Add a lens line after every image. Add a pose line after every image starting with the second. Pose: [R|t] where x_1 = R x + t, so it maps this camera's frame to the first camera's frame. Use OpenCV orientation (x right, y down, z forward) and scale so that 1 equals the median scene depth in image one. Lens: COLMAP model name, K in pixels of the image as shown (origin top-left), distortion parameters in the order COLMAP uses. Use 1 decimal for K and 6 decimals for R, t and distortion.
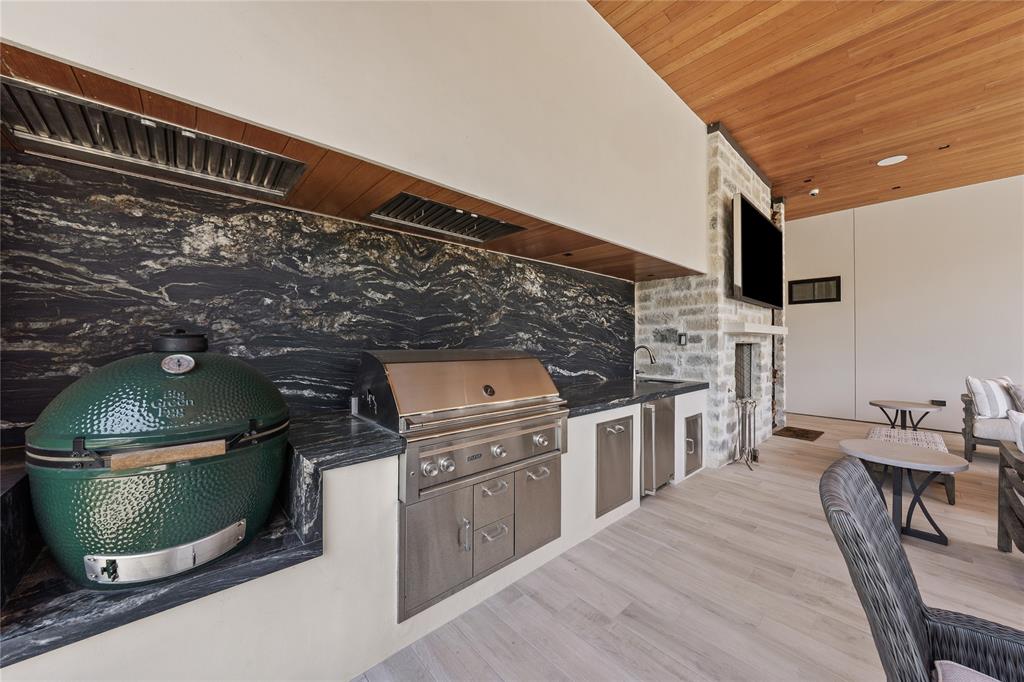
lens RADIAL K [[361.2, 0, 513.5], [0, 361.2, 338.3], [0, 0, 1]] dist [0.003228, 0.000303]
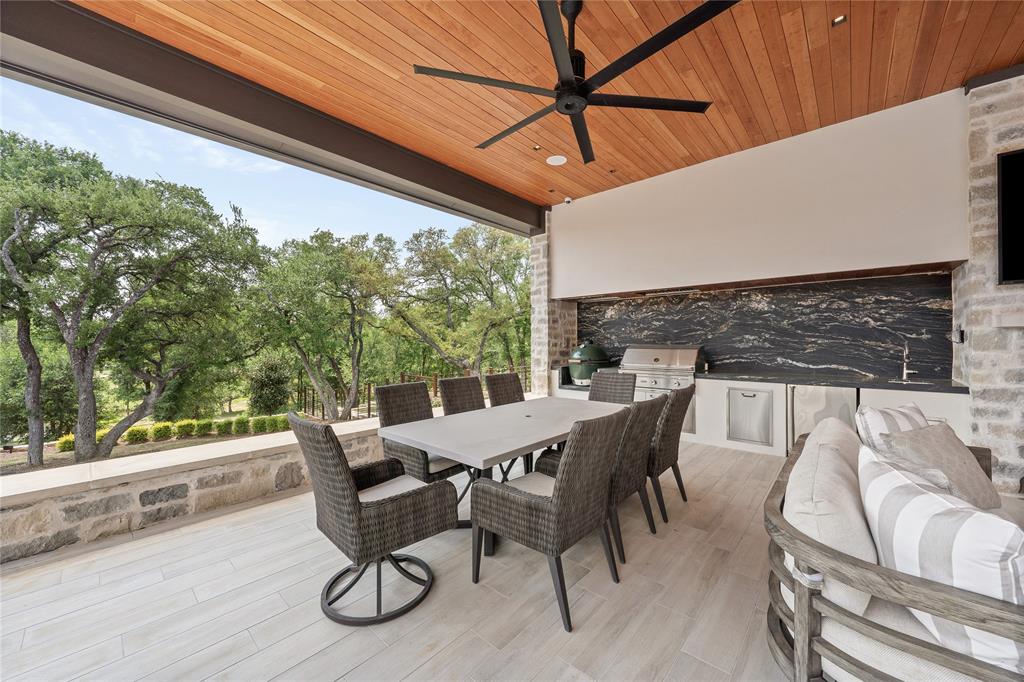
lens RADIAL K [[386.0, 0, 515.2], [0, 386.0, 341.5], [0, 0, 1]] dist [0.000761, 0.000356]
pose [[0.111649, -0.006771, -0.993725, 1.512125], [0.012727, 0.999905, -0.005383, 0.007088], [0.993666, -0.012046, 0.111725, -0.189908]]
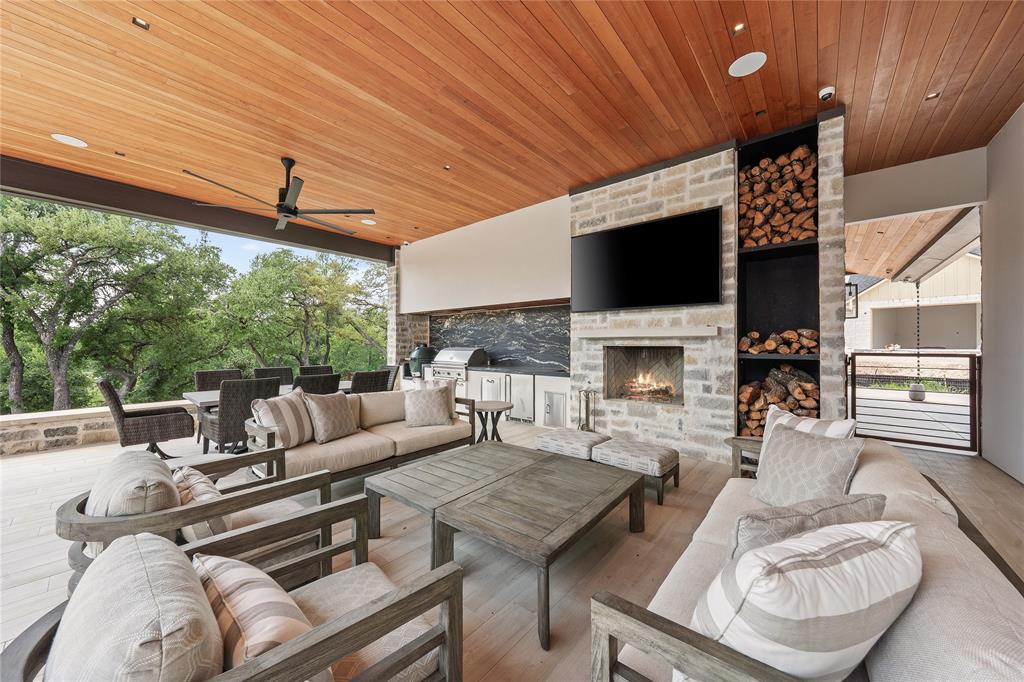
lens RADIAL K [[361.2, 0, 510.5], [0, 361.2, 344.3], [0, 0, 1]] dist [0.003228, 0.000303]
pose [[0.136252, -0.007663, -0.990645, 2.179719], [0.007745, 0.999948, -0.006670, 0.017707], [0.990644, -0.006764, 0.136304, 0.635530]]
